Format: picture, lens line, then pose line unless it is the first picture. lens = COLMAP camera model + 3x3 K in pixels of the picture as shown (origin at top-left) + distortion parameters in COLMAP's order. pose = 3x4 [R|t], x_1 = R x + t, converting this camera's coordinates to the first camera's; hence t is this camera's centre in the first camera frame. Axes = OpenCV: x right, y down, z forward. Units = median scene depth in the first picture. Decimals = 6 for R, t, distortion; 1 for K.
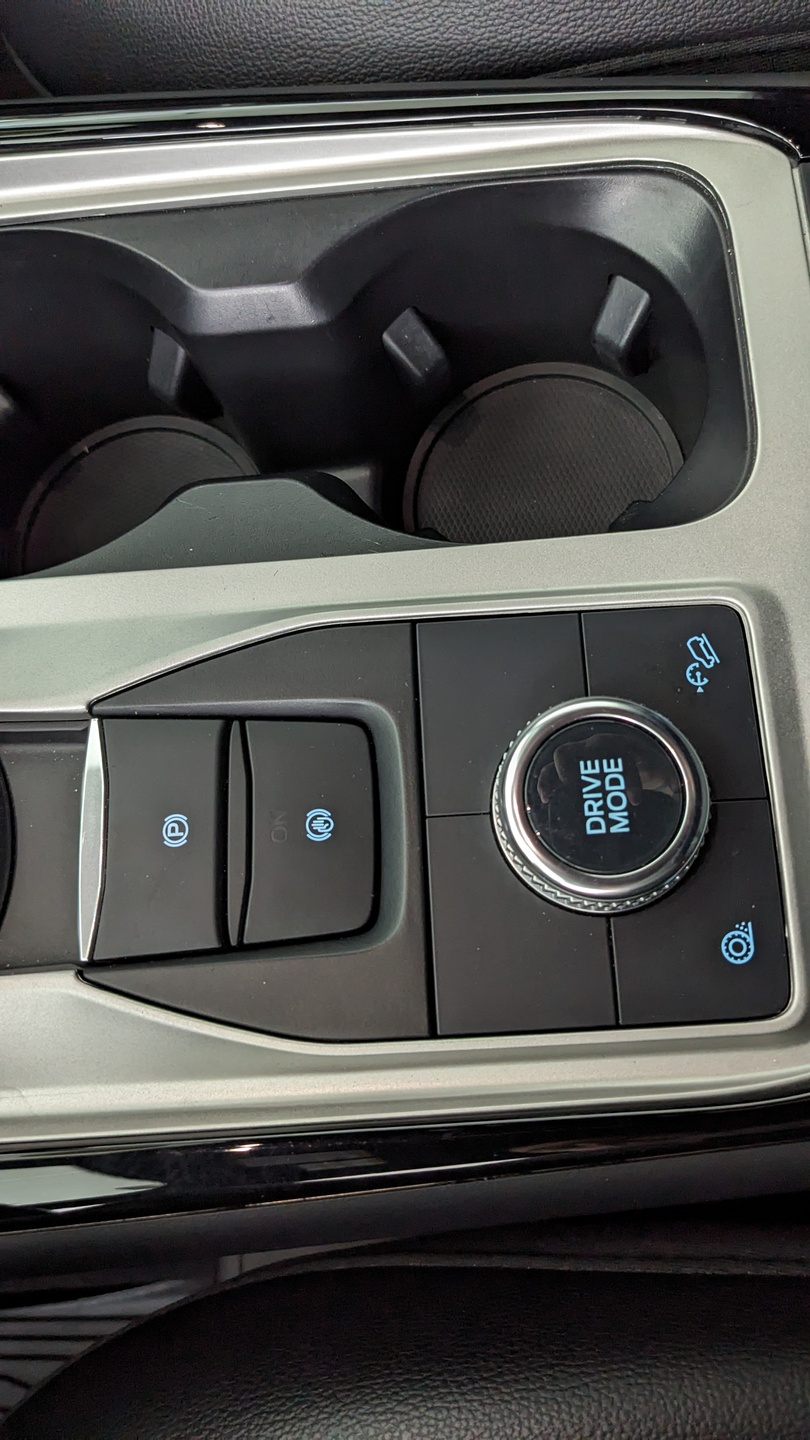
lens RADIAL K [[1118.5, 0, 405.0], [0, 1118.5, 720.0], [0, 0, 1]] dist [0.042066, -0.061748]
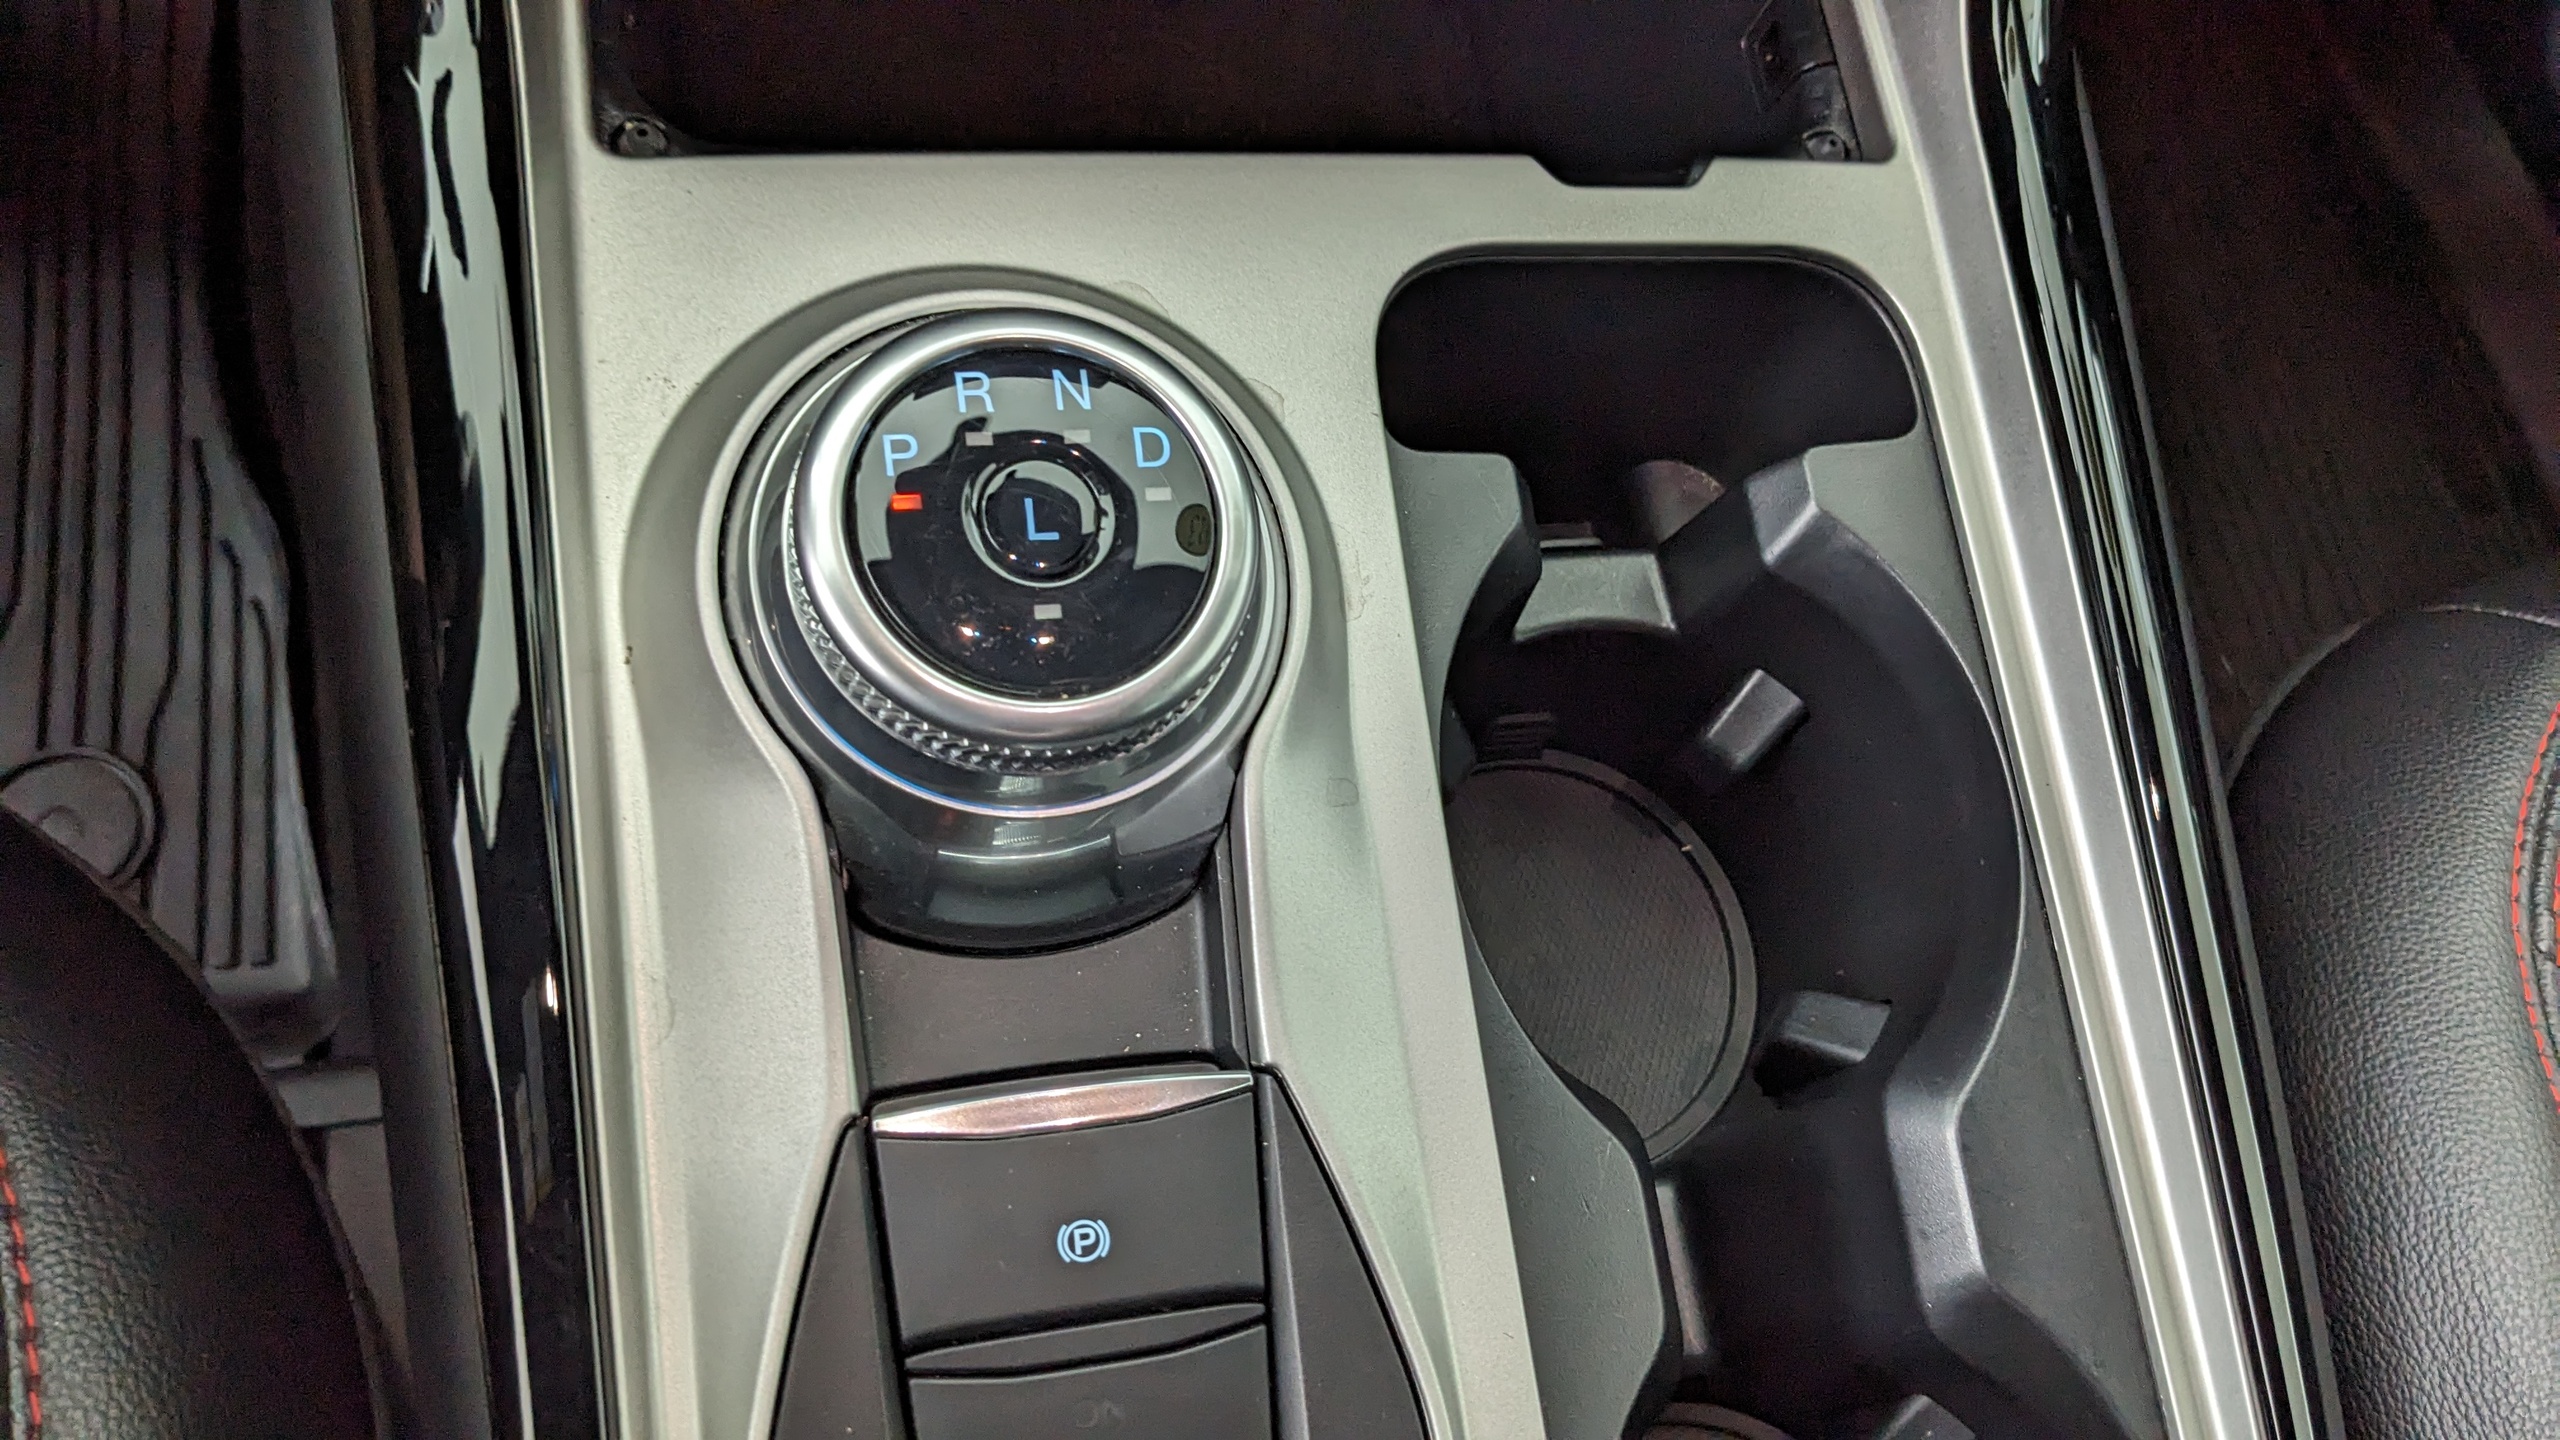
lens RADIAL K [[1988.5, 0, 1267.7], [0, 1988.5, 708.1], [0, 0, 1]] dist [0.042066, -0.061748]
pose [[0.076005, 0.985315, -0.152895, -0.243839], [-0.996945, 0.077859, 0.006166, -0.026742], [0.017979, 0.151959, 0.988223, -0.118151]]
